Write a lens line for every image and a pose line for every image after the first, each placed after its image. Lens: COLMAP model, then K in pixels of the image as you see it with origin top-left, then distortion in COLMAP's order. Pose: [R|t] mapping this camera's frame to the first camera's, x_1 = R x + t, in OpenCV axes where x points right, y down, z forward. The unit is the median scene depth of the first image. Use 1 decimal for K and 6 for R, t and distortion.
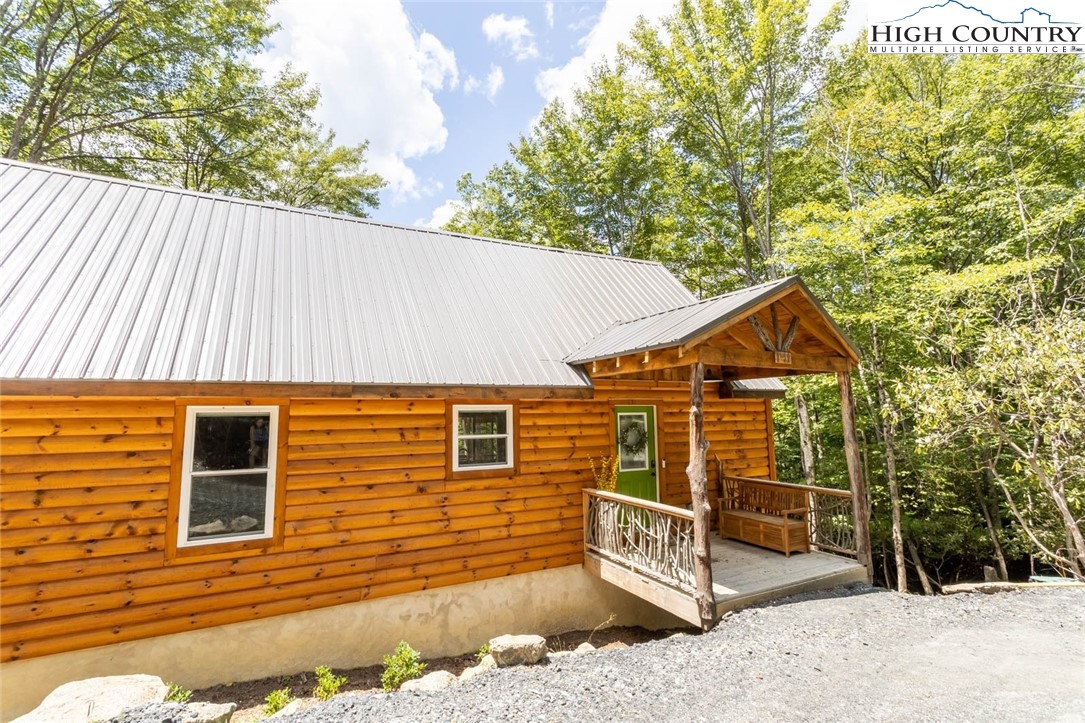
lens RADIAL K [[509.8, 0, 542.5], [0, 509.8, 361.5], [0, 0, 1]] dist [0.000426, 0.001193]
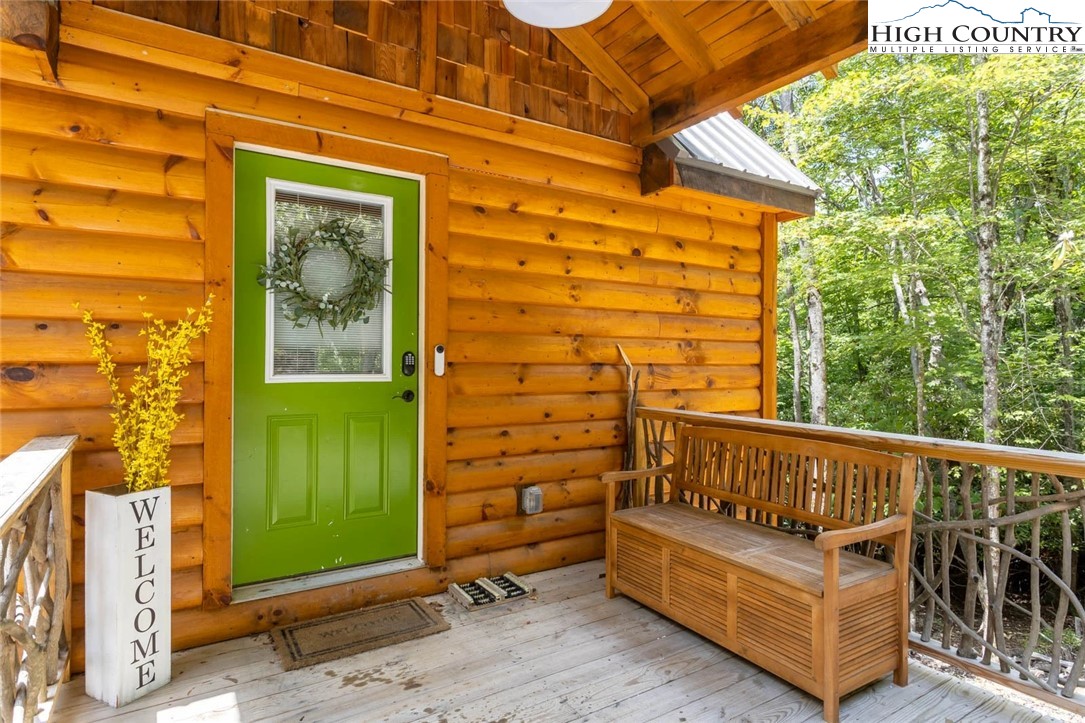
lens RADIAL K [[587.4, 0, 542.5], [0, 587.4, 361.5], [0, 0, 1]] dist [0.005842, 0.001350]
pose [[0.996813, 0.018144, 0.077679, 0.271930], [-0.026563, 0.993714, 0.108752, 0.159158], [-0.075218, -0.110469, 0.991029, 0.639587]]
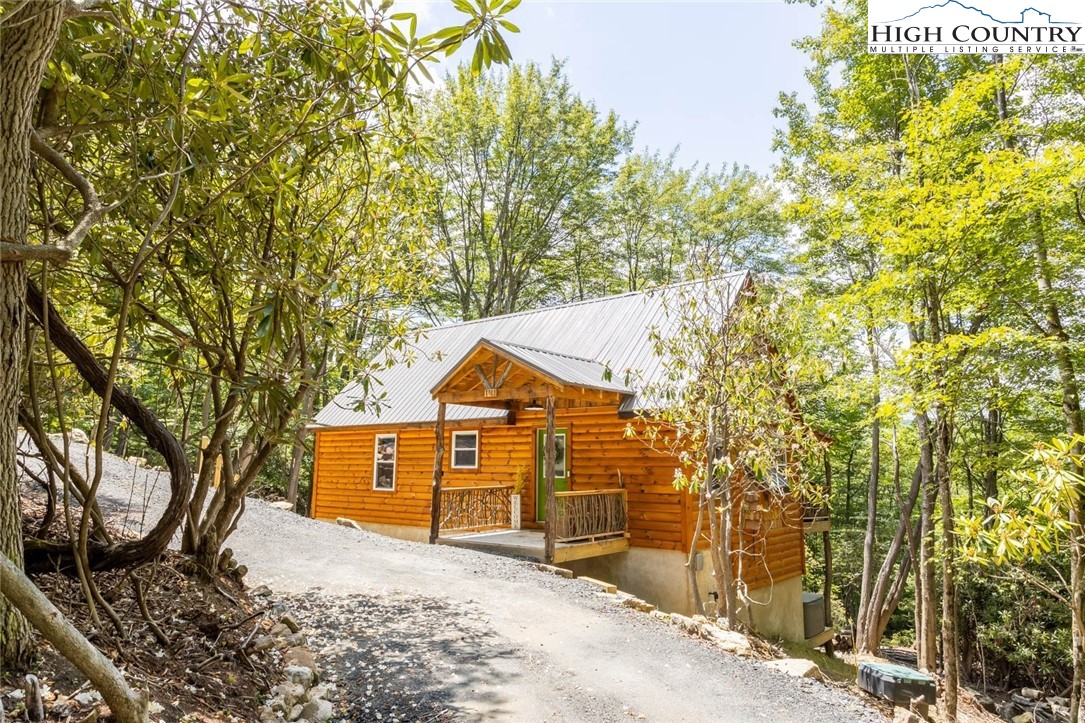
lens RADIAL K [[694.7, 0, 542.5], [0, 694.7, 361.5], [0, 0, 1]] dist [0.000480, 0.000755]
pose [[0.407136, -0.118709, -0.905620, 1.821647], [0.085339, 0.992125, -0.091683, 0.076127], [0.909372, -0.039957, 0.414060, 0.229434]]
